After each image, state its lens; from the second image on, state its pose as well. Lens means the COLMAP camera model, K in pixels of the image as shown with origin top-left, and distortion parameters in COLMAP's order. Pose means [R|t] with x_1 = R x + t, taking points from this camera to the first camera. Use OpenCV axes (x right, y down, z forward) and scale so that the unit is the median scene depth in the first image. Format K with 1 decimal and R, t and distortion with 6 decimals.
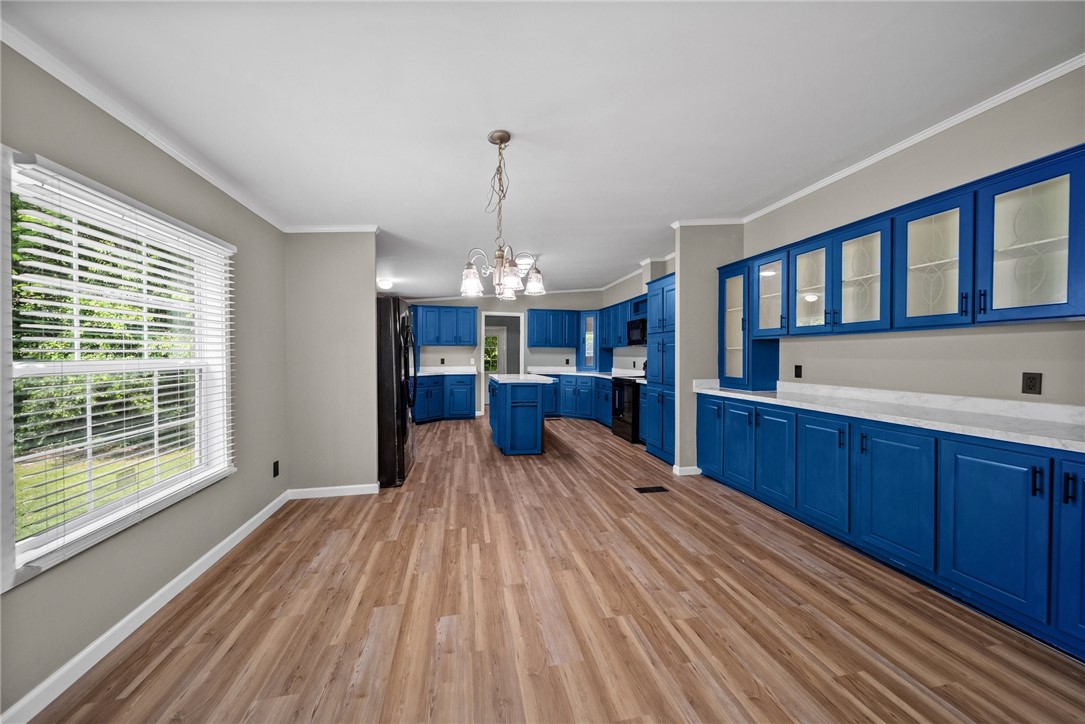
lens RADIAL K [[453.4, 0, 543.8], [0, 453.4, 361.9], [0, 0, 1]] dist [-0.000752, -0.000260]
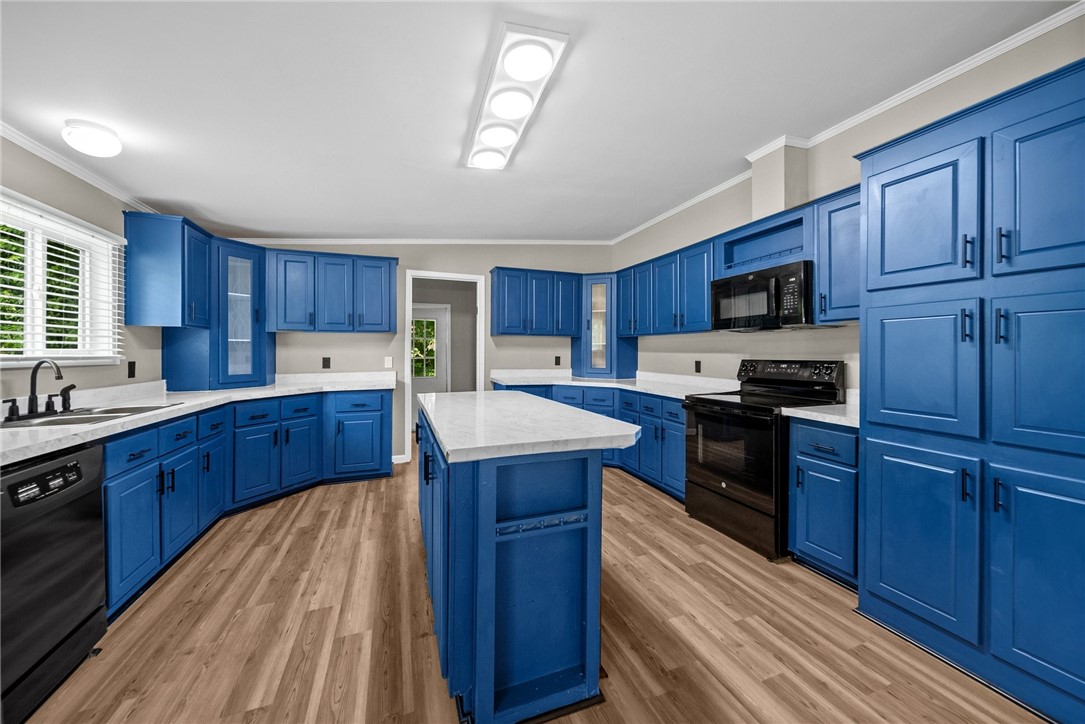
lens RADIAL K [[399.5, 0, 554.7], [0, 399.5, 348.0], [0, 0, 1]] dist [-0.009556, 0.000291]
pose [[0.982194, -0.004580, 0.187815, -0.016212], [0.007910, 0.999824, -0.016987, -0.002670], [-0.187705, 0.018170, 0.982057, 0.156622]]
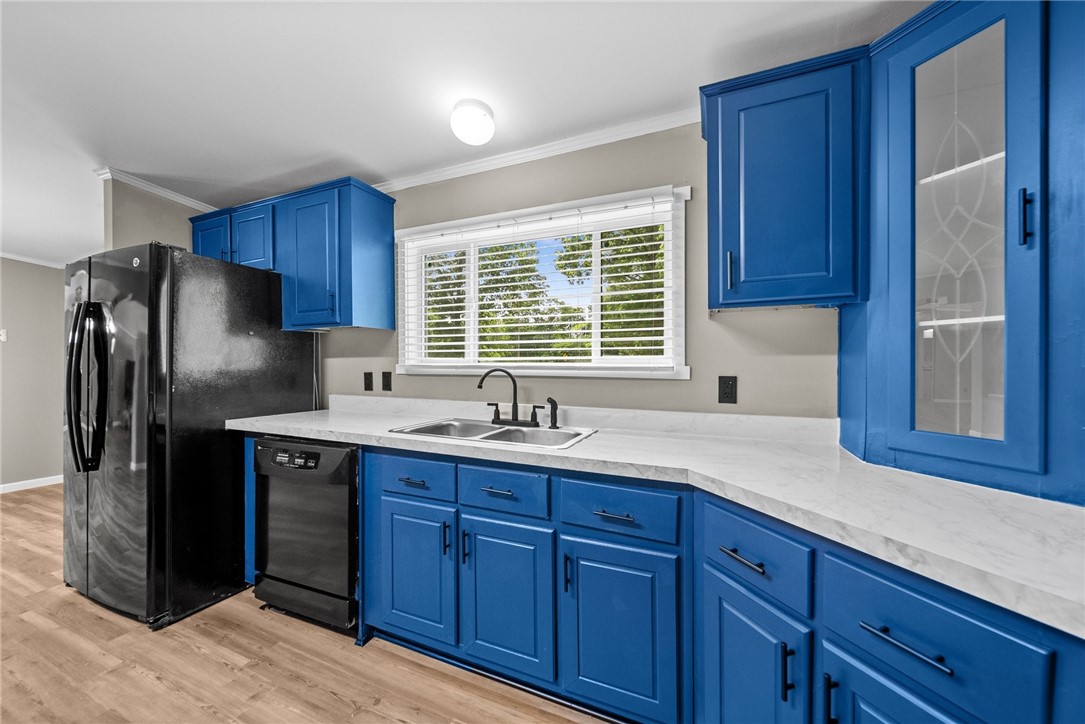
lens RADIAL K [[399.5, 0, 541.6], [0, 399.5, 364.3], [0, 0, 1]] dist [-0.009556, 0.000291]
pose [[-0.558555, 0.005601, -0.829449, -0.036030], [-0.007629, 0.999900, 0.011890, -0.004019], [0.829432, 0.012969, -0.558456, 0.281657]]
